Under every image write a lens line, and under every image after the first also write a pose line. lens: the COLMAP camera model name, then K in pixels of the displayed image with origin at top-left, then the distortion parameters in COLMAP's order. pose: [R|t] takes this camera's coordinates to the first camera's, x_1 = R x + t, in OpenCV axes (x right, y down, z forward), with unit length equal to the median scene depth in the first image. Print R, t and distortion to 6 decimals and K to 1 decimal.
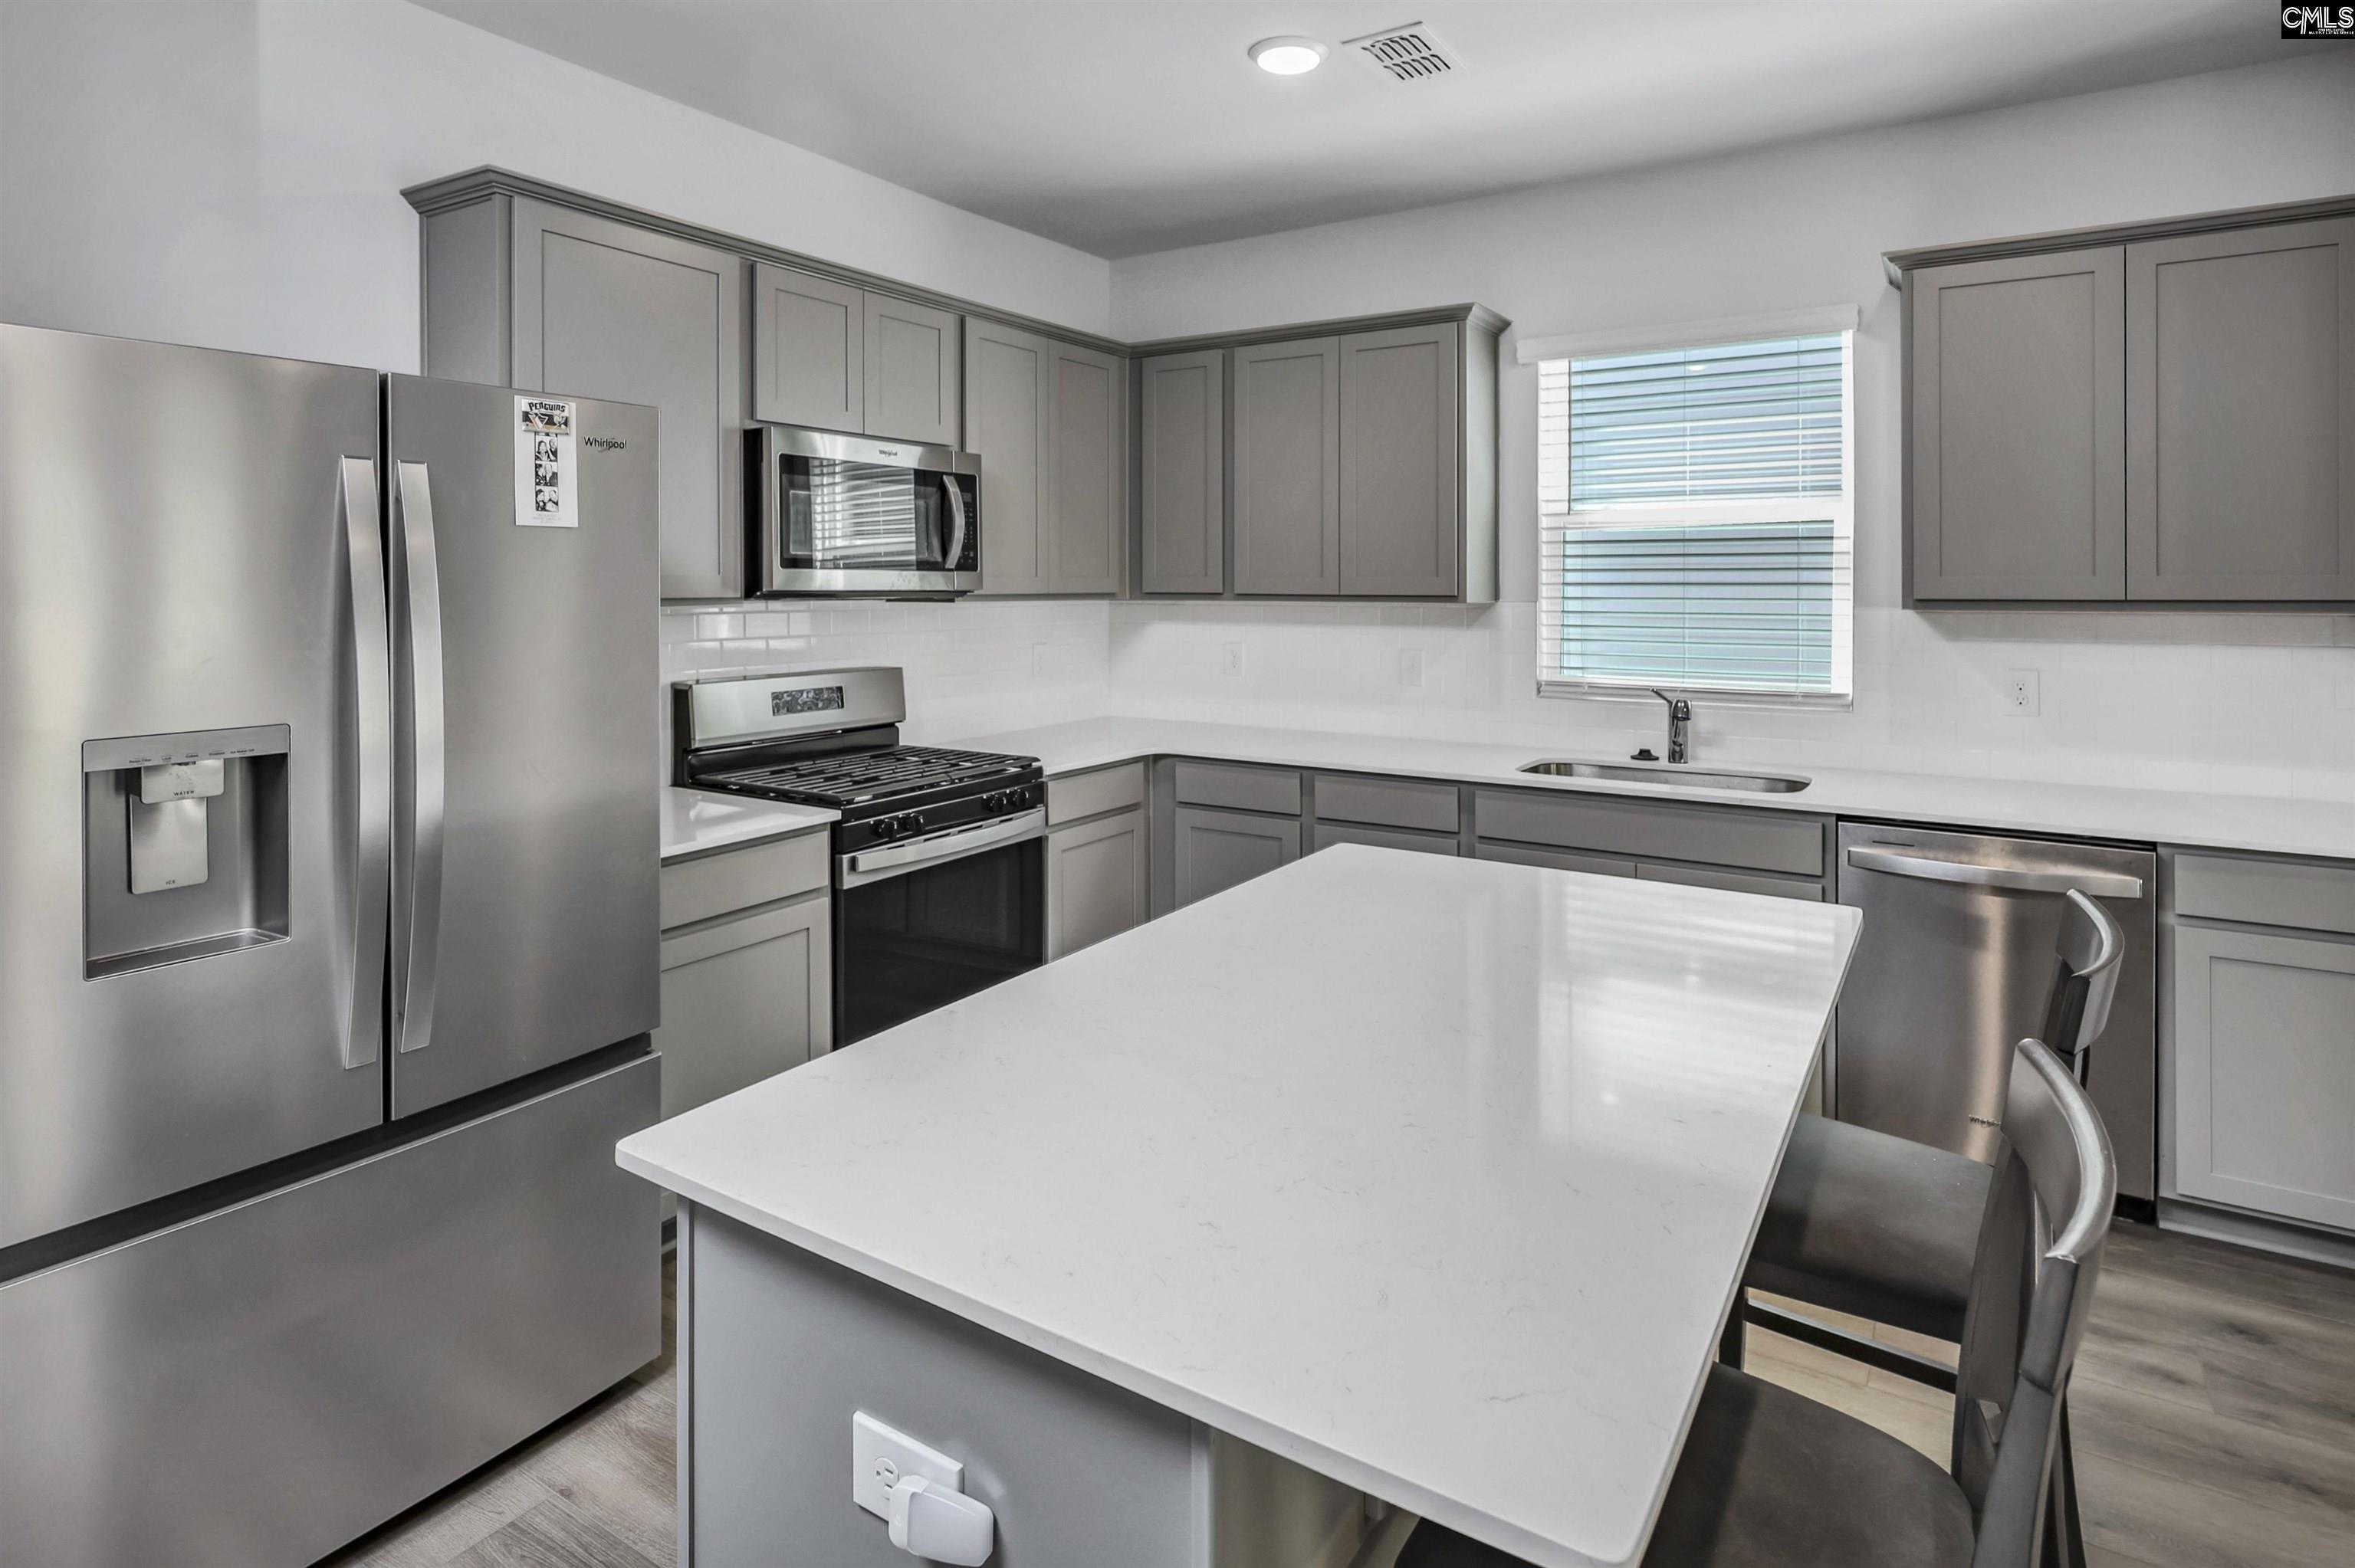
lens RADIAL K [[1207.6, 0, 1139.6], [0, 1207.6, 571.5], [0, 0, 1]] dist [0.001878, 0.000366]
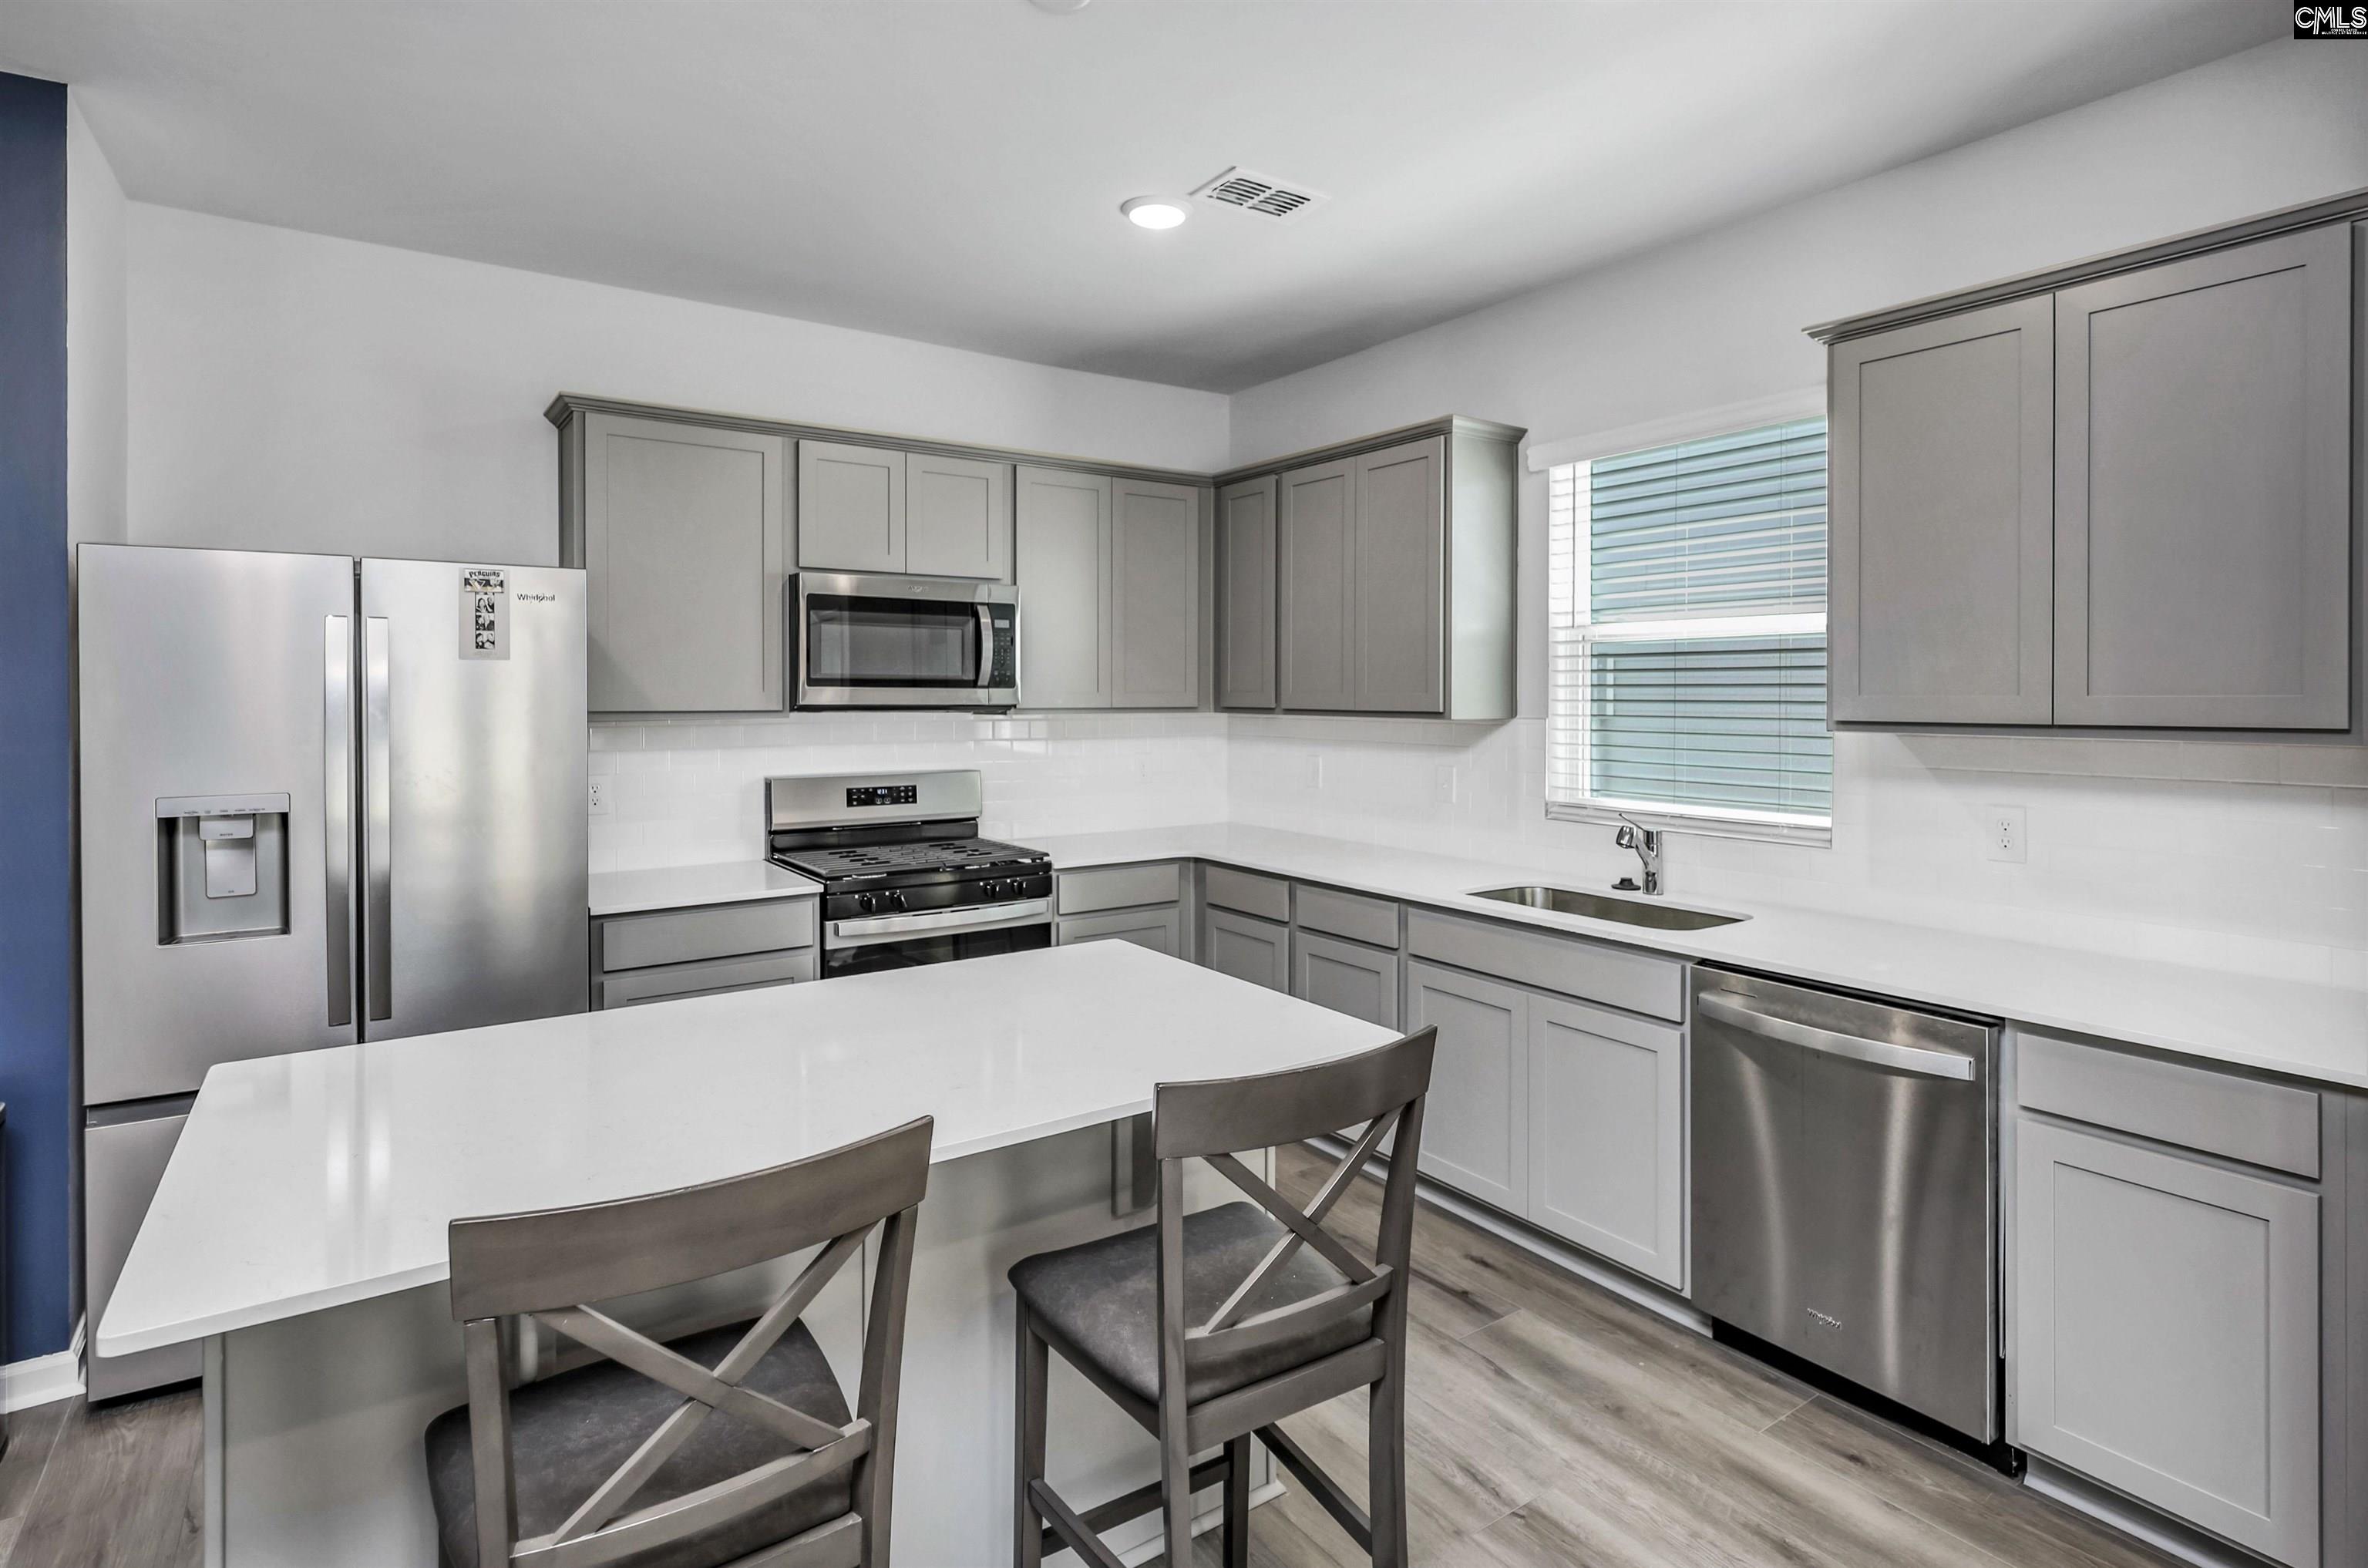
lens RADIAL K [[1182.8, 0, 1188.1], [0, 1182.8, 679.2], [0, 0, 1]] dist [0.000524, -0.000226]
pose [[0.926110, -0.003530, -0.377238, 0.450423], [0.002826, 0.999993, -0.002419, -0.005385], [0.377244, 0.001175, 0.926113, 0.025640]]
